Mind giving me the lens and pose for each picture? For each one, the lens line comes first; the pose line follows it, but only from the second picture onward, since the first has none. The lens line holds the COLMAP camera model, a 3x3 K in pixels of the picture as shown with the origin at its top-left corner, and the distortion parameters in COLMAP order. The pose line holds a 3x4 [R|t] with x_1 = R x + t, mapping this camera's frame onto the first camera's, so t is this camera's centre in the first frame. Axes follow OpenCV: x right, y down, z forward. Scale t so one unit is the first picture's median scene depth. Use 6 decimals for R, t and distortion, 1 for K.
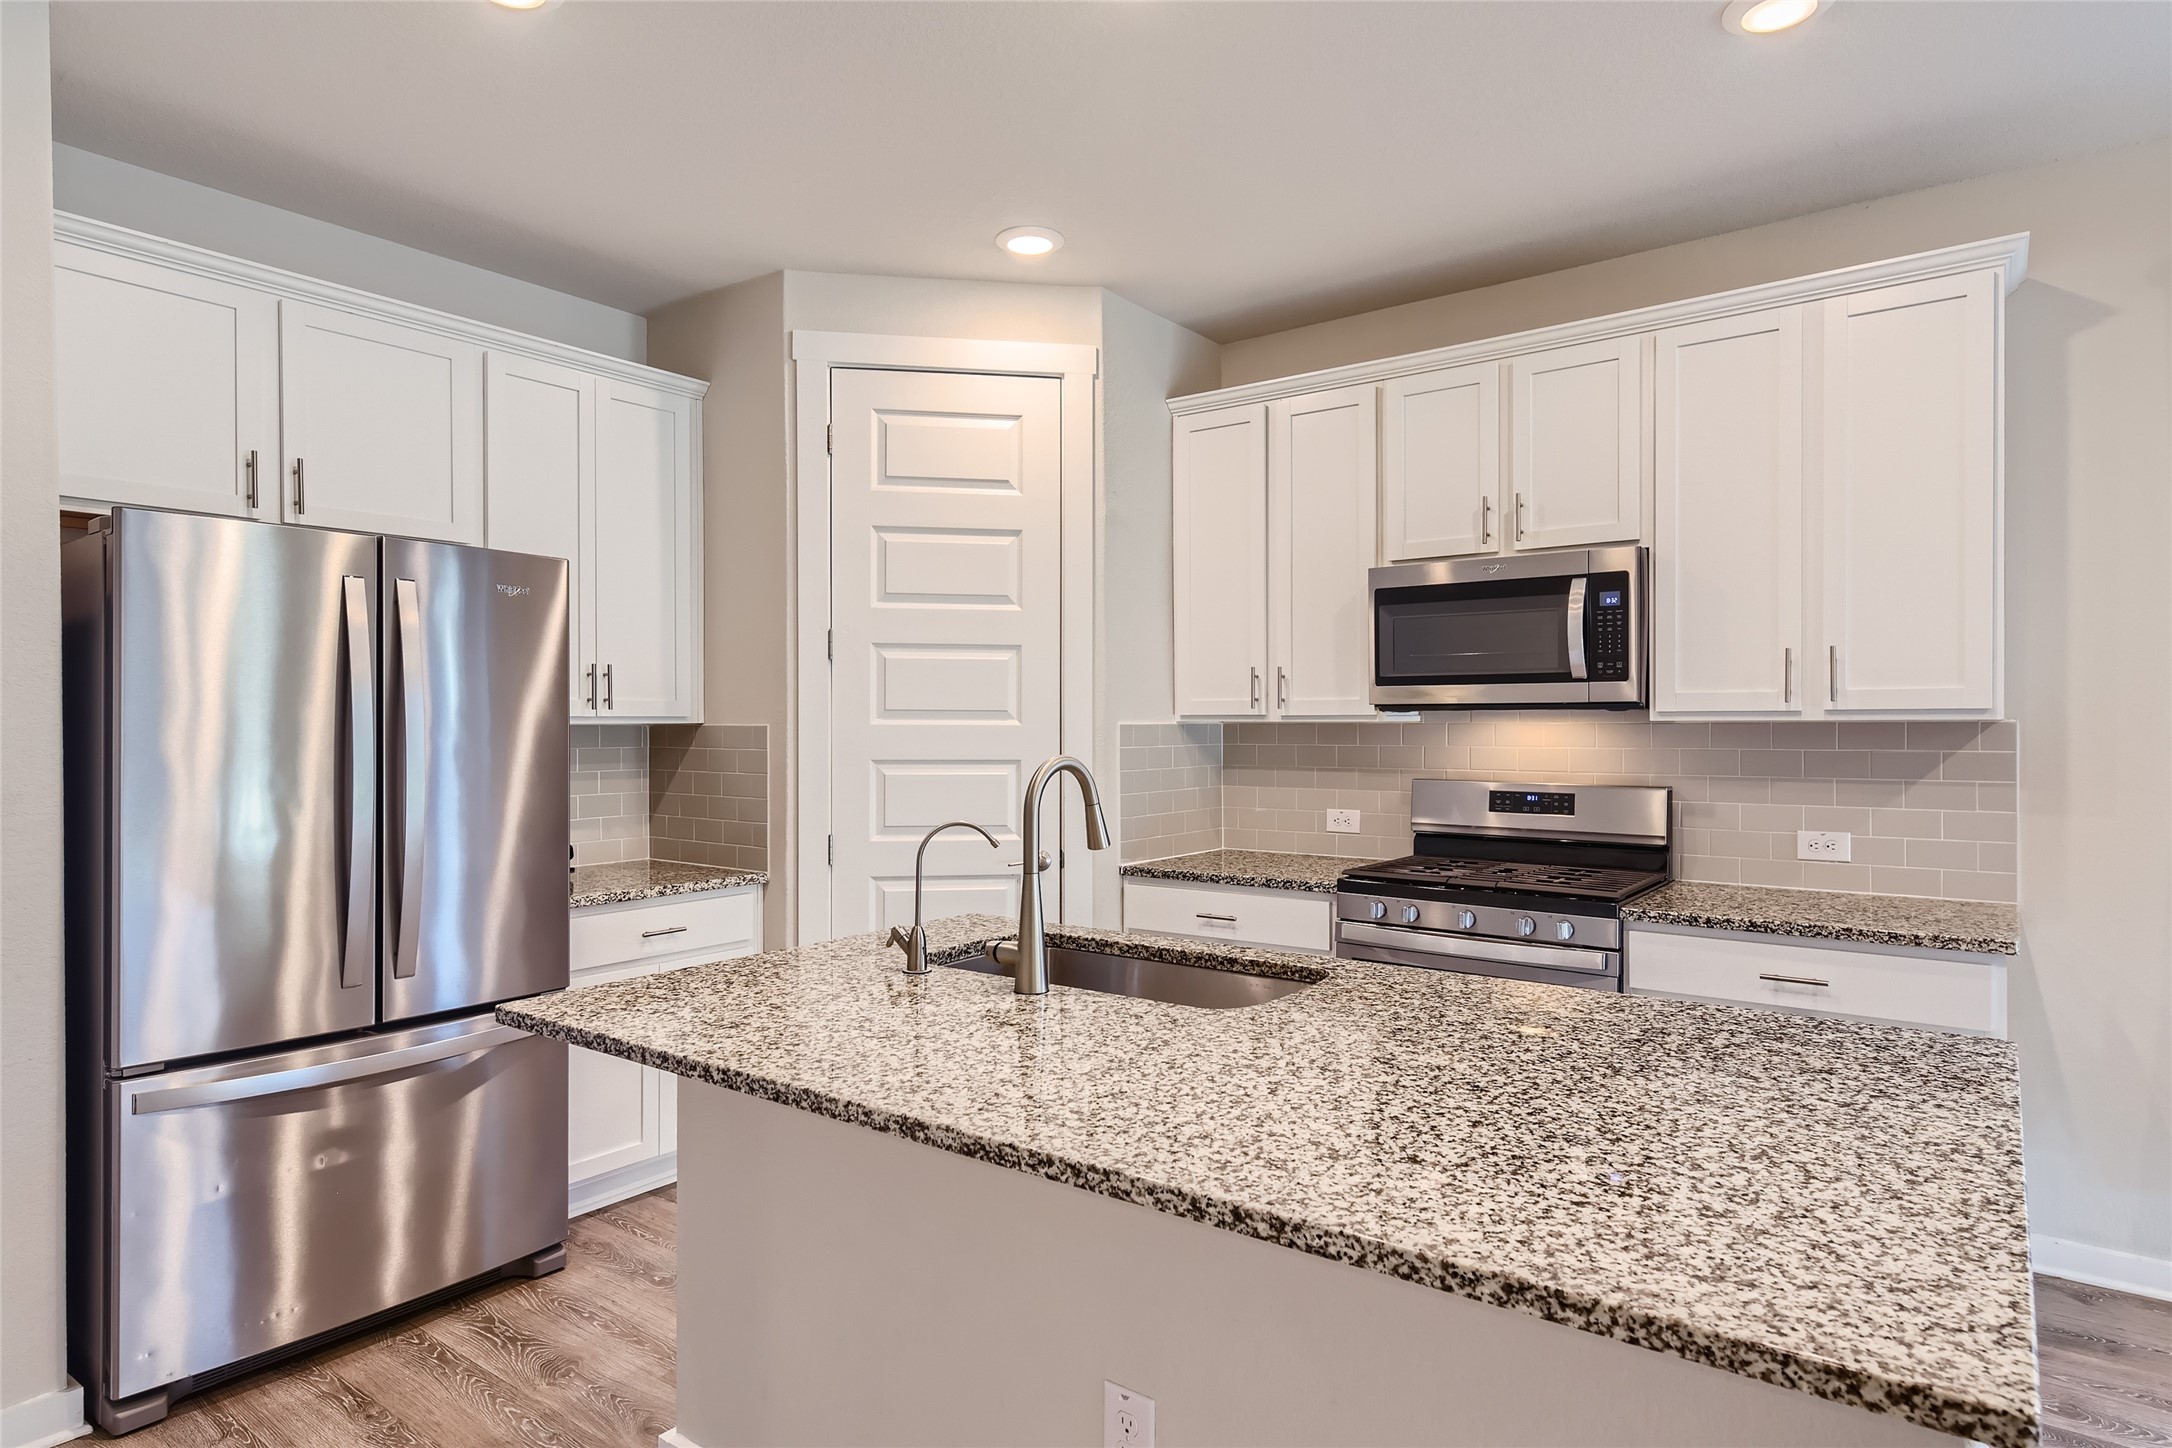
lens RADIAL K [[1185.8, 0, 1076.9], [0, 1185.8, 729.8], [0, 0, 1]] dist [0.016582, -0.005090]
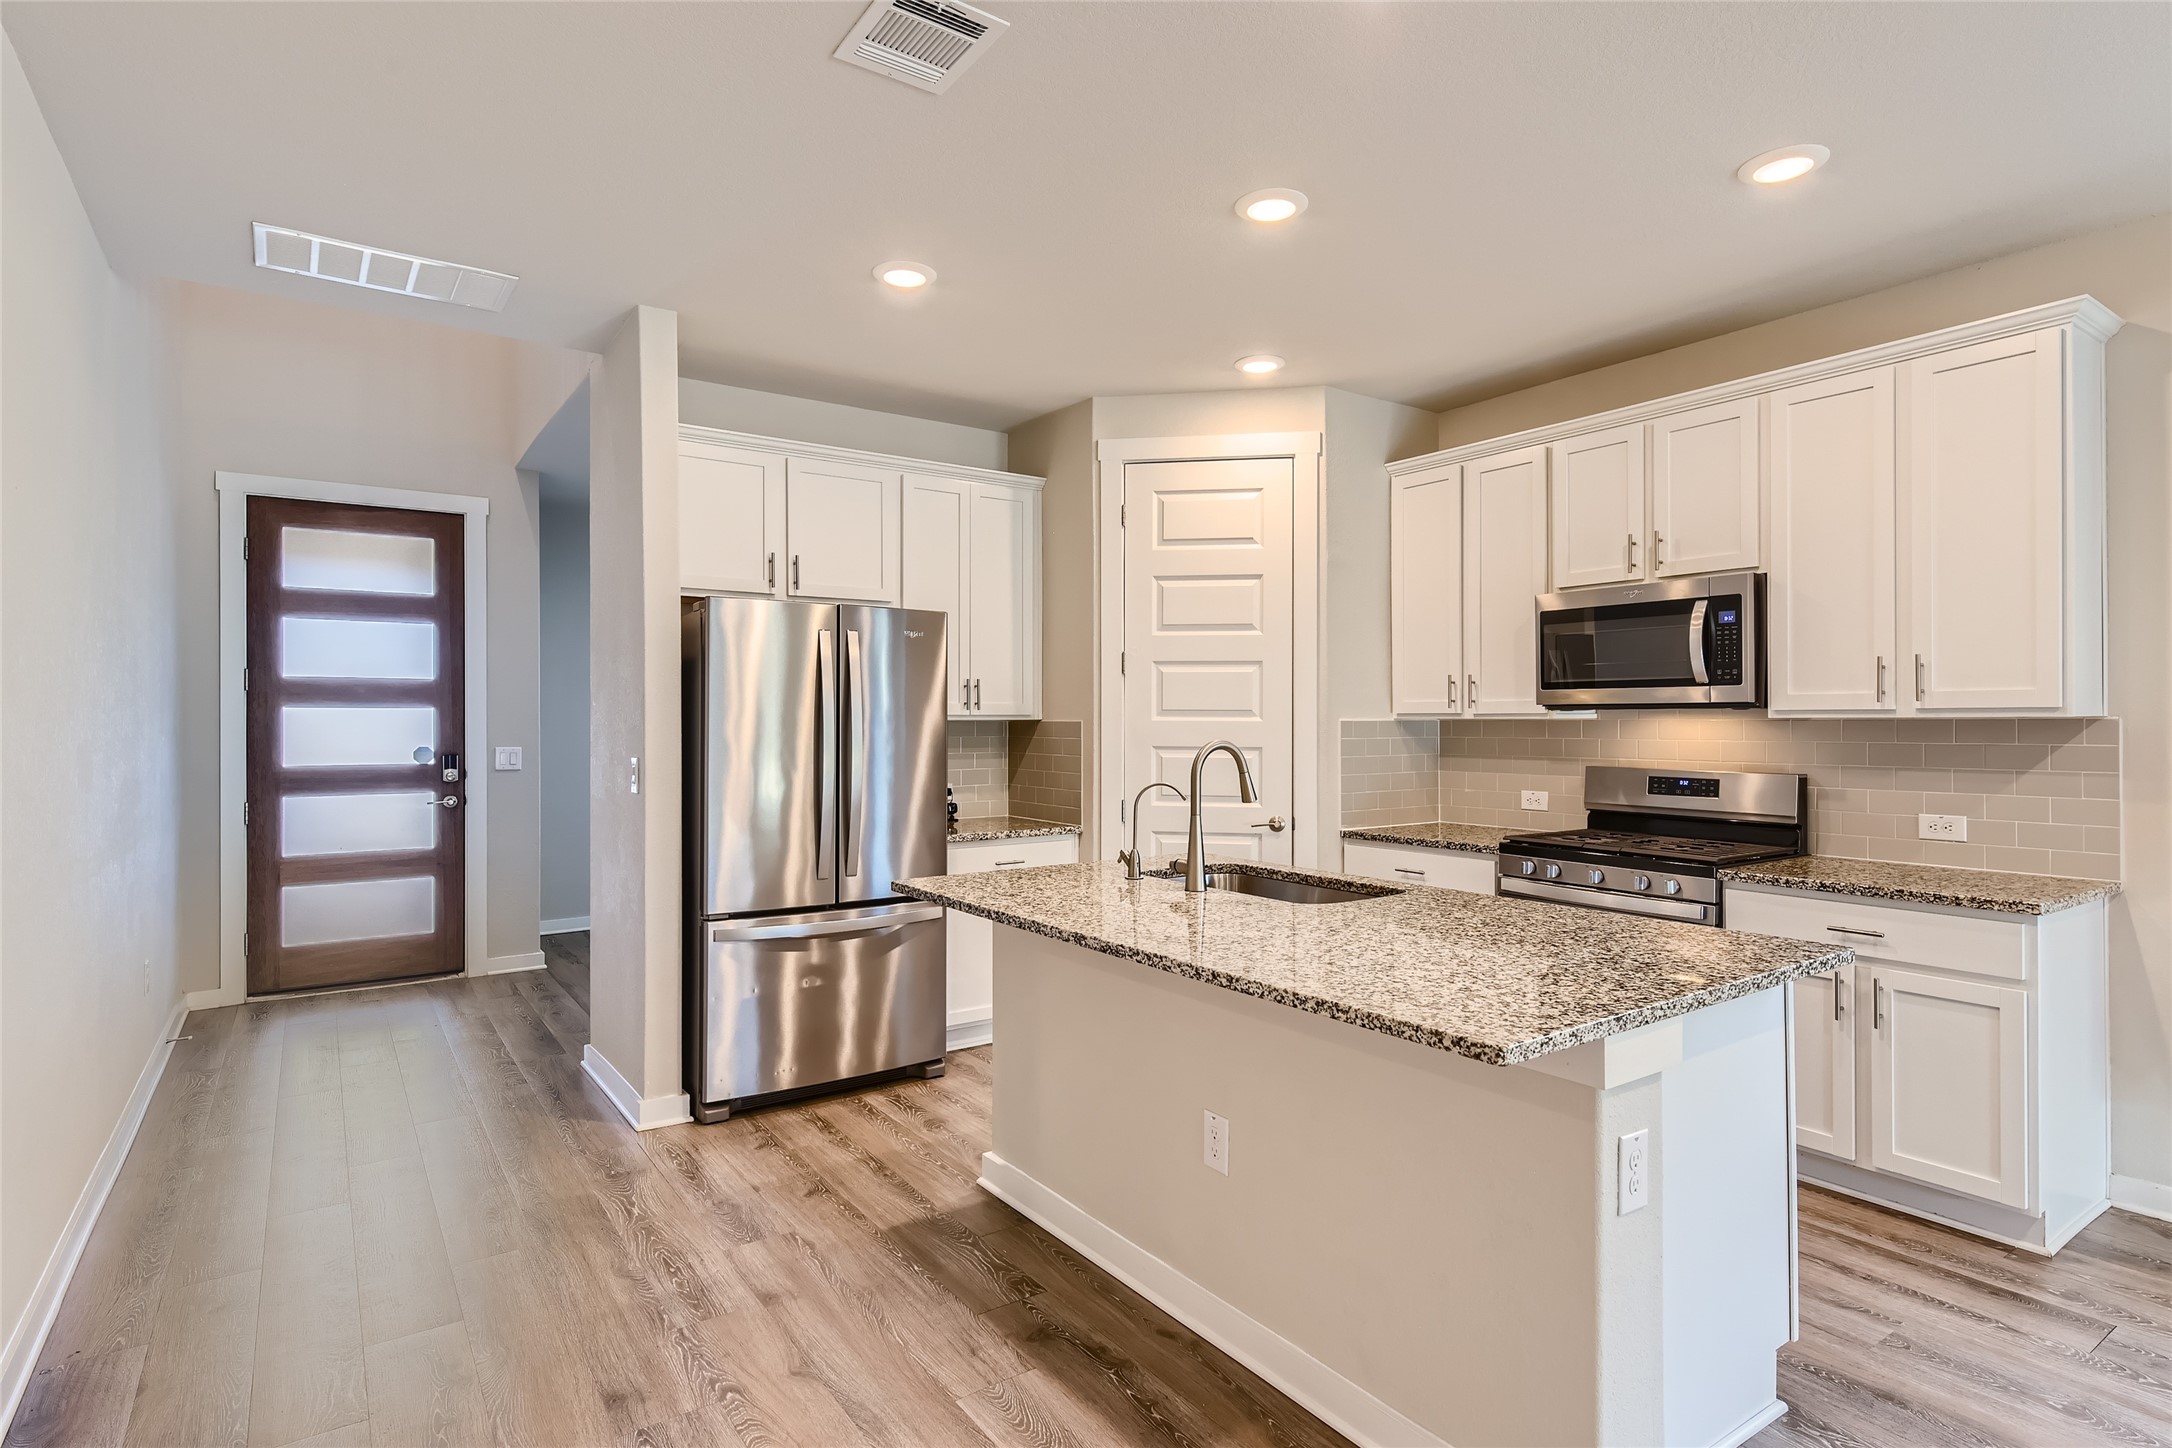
lens RADIAL K [[1185.8, 0, 1086.9], [0, 1185.8, 724.5], [0, 0, 1]] dist [0.016582, -0.005090]
pose [[0.942611, 0.002544, -0.333884, 0.252692], [-0.003491, 0.999991, -0.002235, 0.004449], [0.333875, 0.003273, 0.942612, -0.378343]]
